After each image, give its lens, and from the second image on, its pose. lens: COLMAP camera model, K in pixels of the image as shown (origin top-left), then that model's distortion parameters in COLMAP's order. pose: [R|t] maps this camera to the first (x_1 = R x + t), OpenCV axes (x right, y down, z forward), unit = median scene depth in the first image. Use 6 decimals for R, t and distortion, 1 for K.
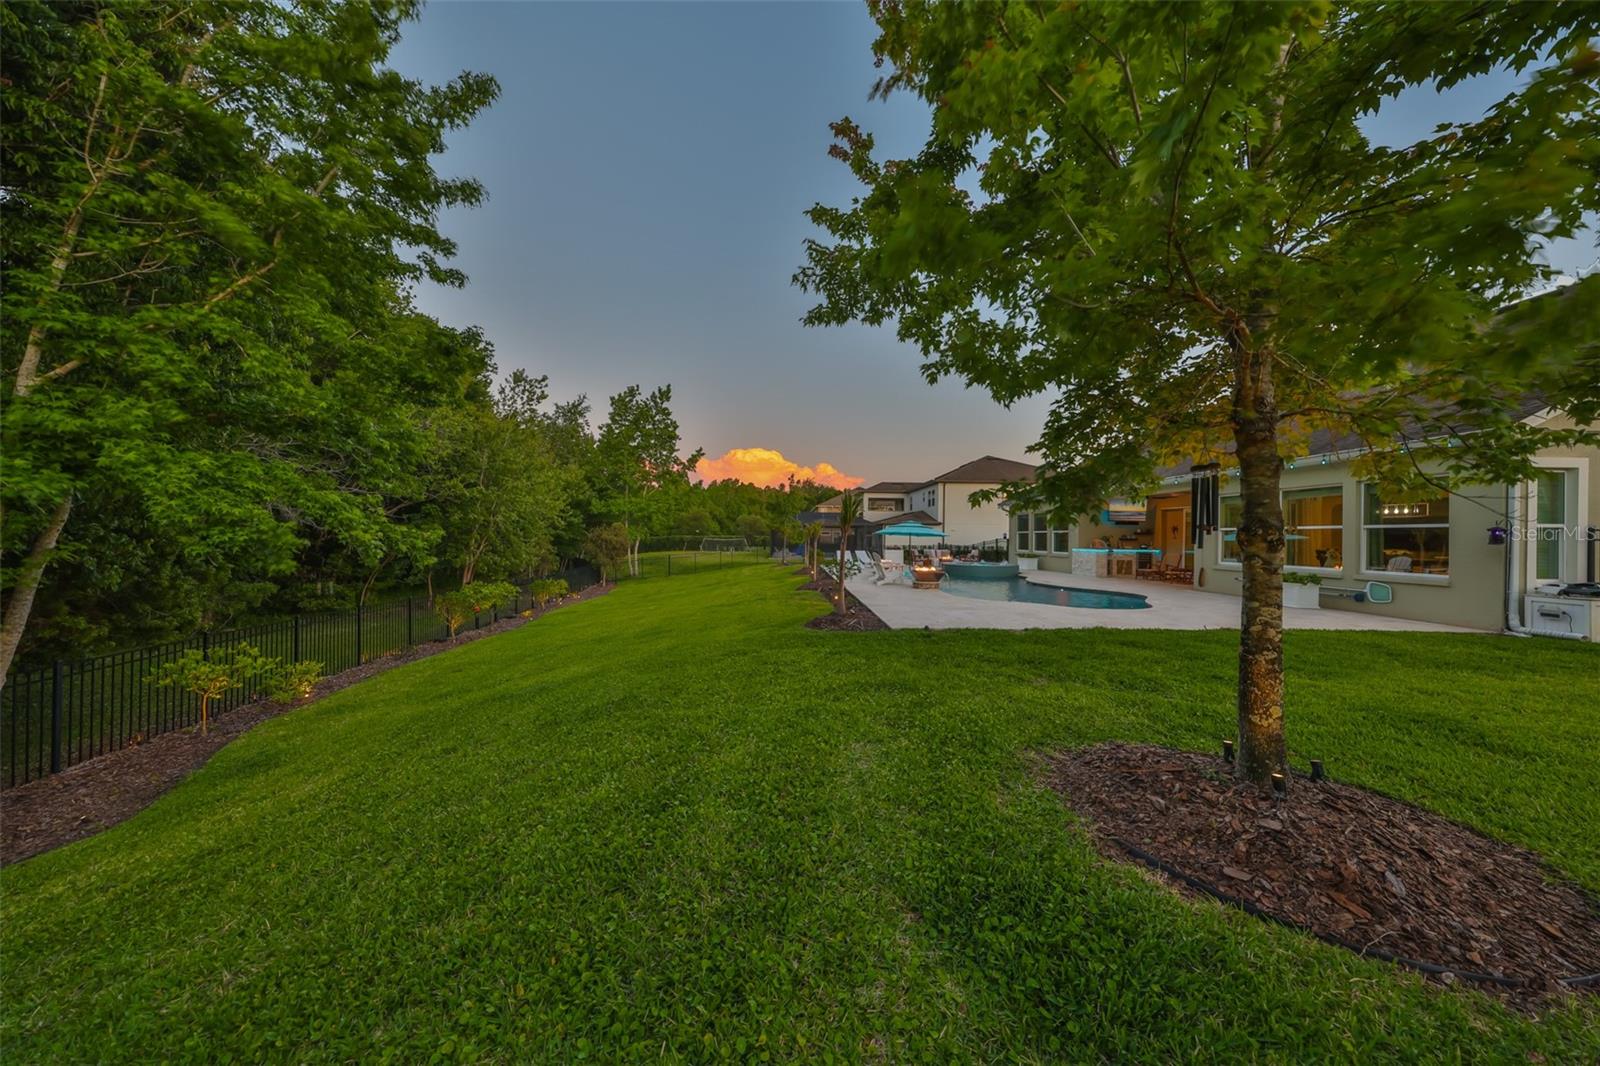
lens RADIAL K [[493.2, 0, 806.8], [0, 493.2, 533.6], [0, 0, 1]] dist [0.001031, 0.000045]
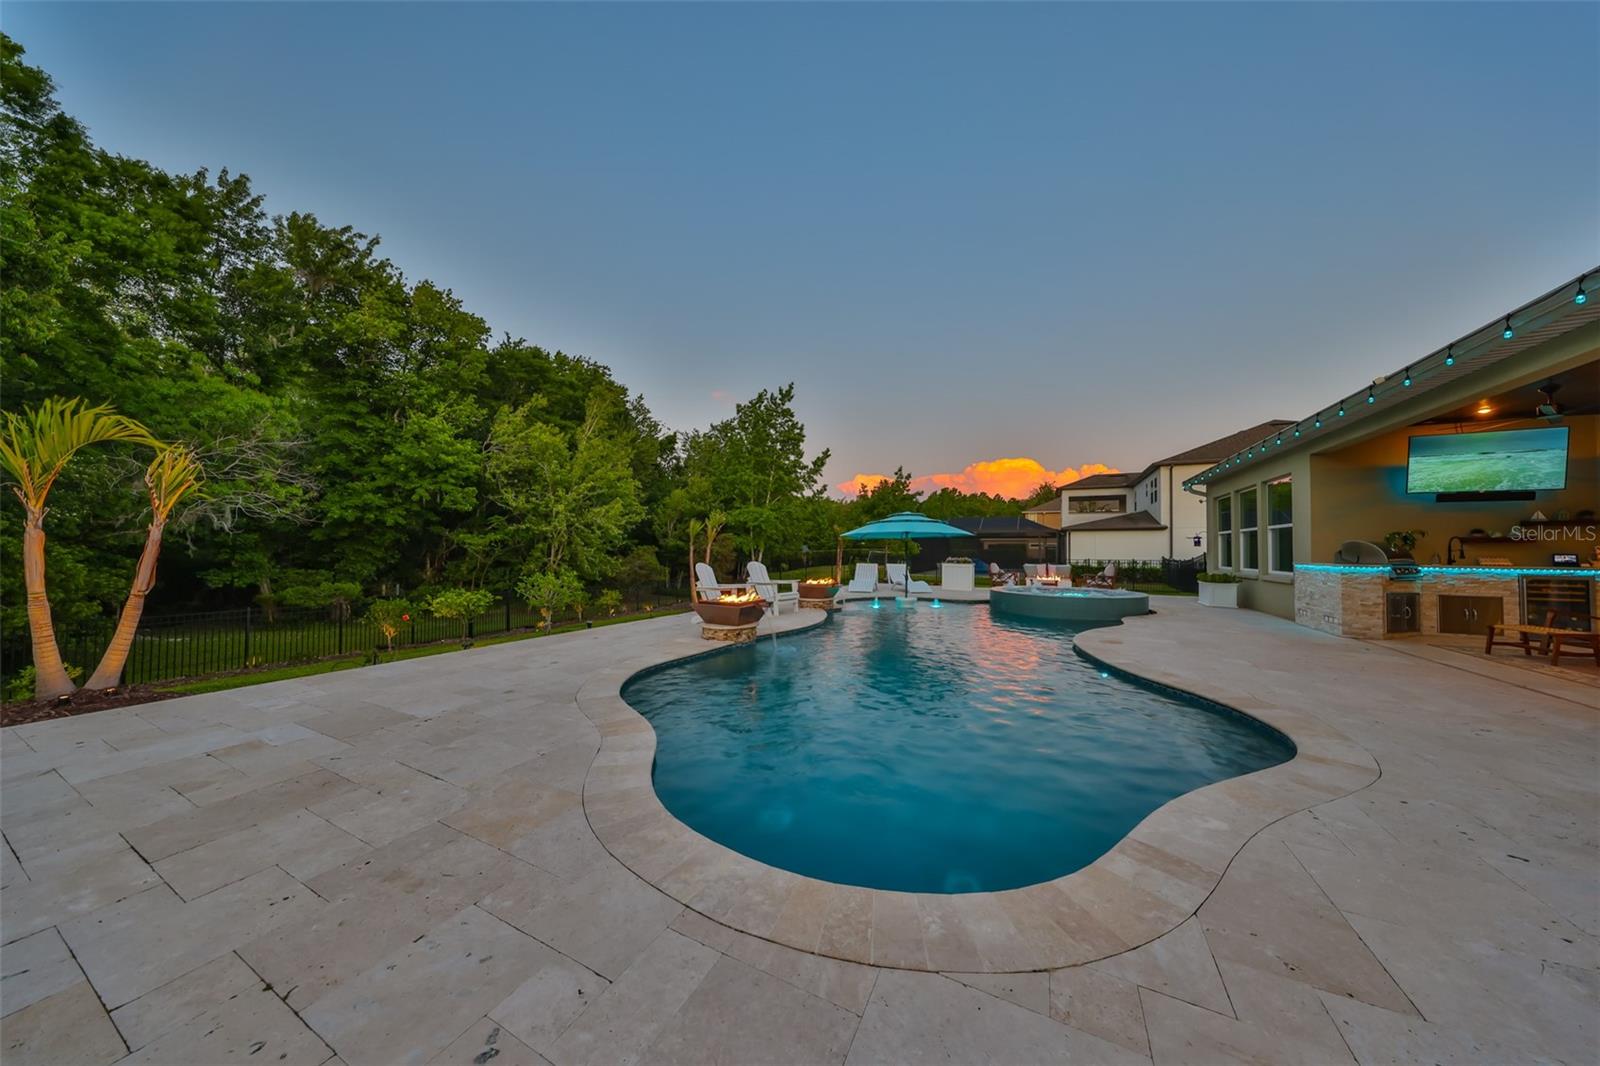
lens RADIAL K [[493.2, 0, 805.0], [0, 493.2, 540.4], [0, 0, 1]] dist [0.001031, 0.000045]
pose [[0.878526, -0.010033, -0.477589, 0.181475], [0.001600, 0.999836, -0.018060, 0.008580], [0.477691, 0.015101, 0.878398, 0.207815]]
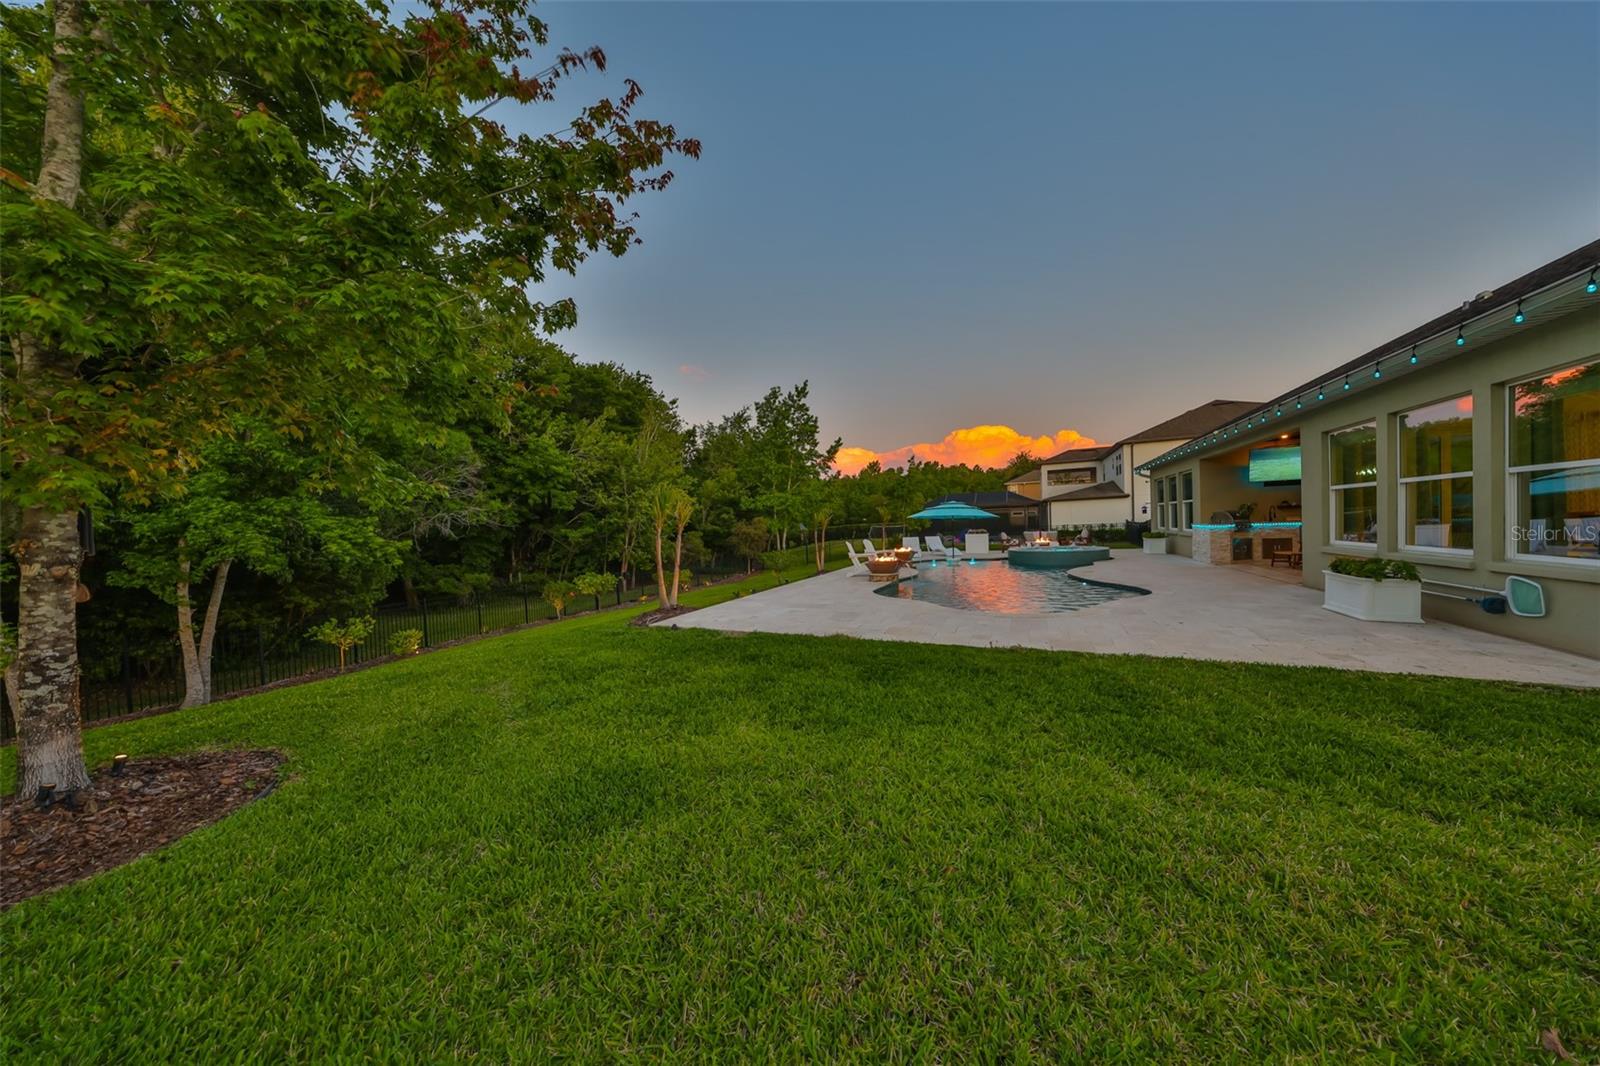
lens RADIAL K [[493.2, 0, 804.9], [0, 493.2, 538.7], [0, 0, 1]] dist [0.001031, 0.000045]
pose [[0.895964, -0.032567, -0.442930, 0.171540], [0.049434, 0.998423, 0.026585, 0.002127], [0.441366, -0.045715, 0.896162, 0.051923]]
